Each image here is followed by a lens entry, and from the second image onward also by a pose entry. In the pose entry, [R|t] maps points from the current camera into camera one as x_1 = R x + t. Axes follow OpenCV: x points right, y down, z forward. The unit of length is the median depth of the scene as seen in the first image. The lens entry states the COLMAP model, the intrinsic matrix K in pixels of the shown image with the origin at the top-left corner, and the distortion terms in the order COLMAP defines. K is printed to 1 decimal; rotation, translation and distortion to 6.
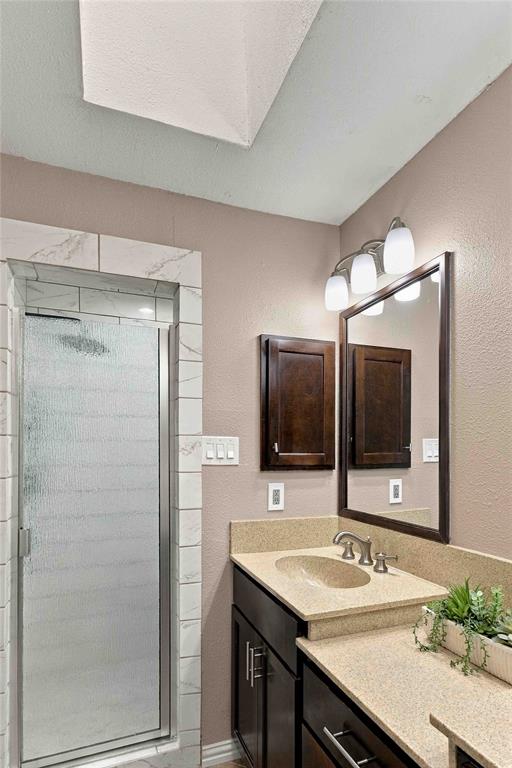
lens RADIAL K [[369.1, 0, 256.0], [0, 369.1, 384.0], [0, 0, 1]] dist [0.000260, -0.000479]
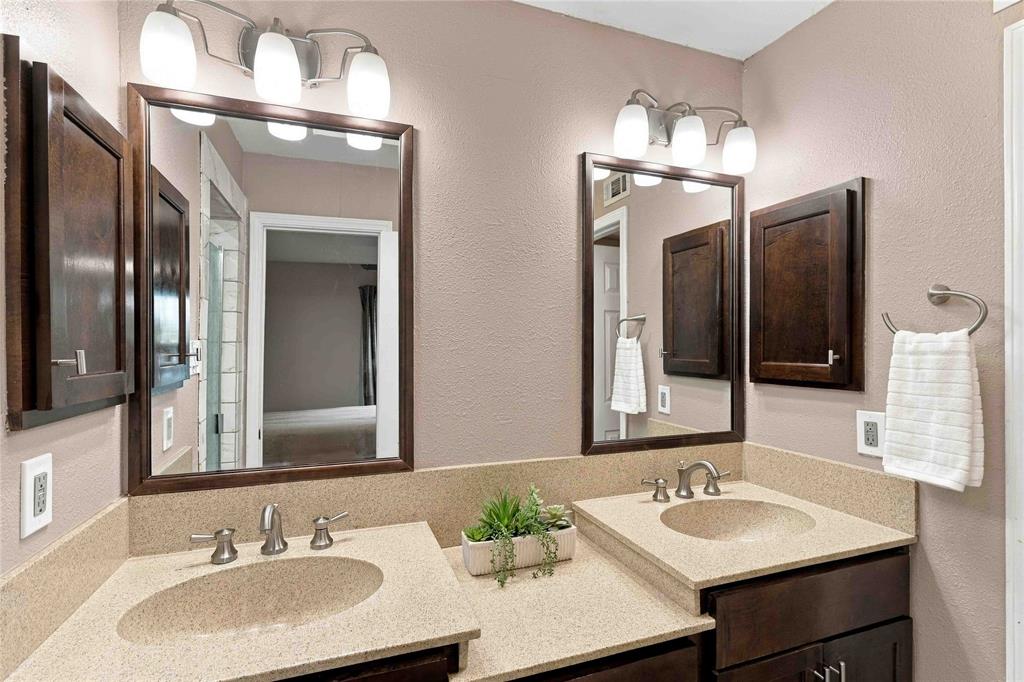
lens RADIAL K [[484.2, 0, 512.0], [0, 484.2, 341.0], [0, 0, 1]] dist [0.001360, 0.000721]
pose [[0.073346, 0.005035, 0.997294, -0.434565], [-0.169629, 0.985479, 0.007500, 0.095081], [-0.982775, -0.169720, 0.073135, 0.637480]]
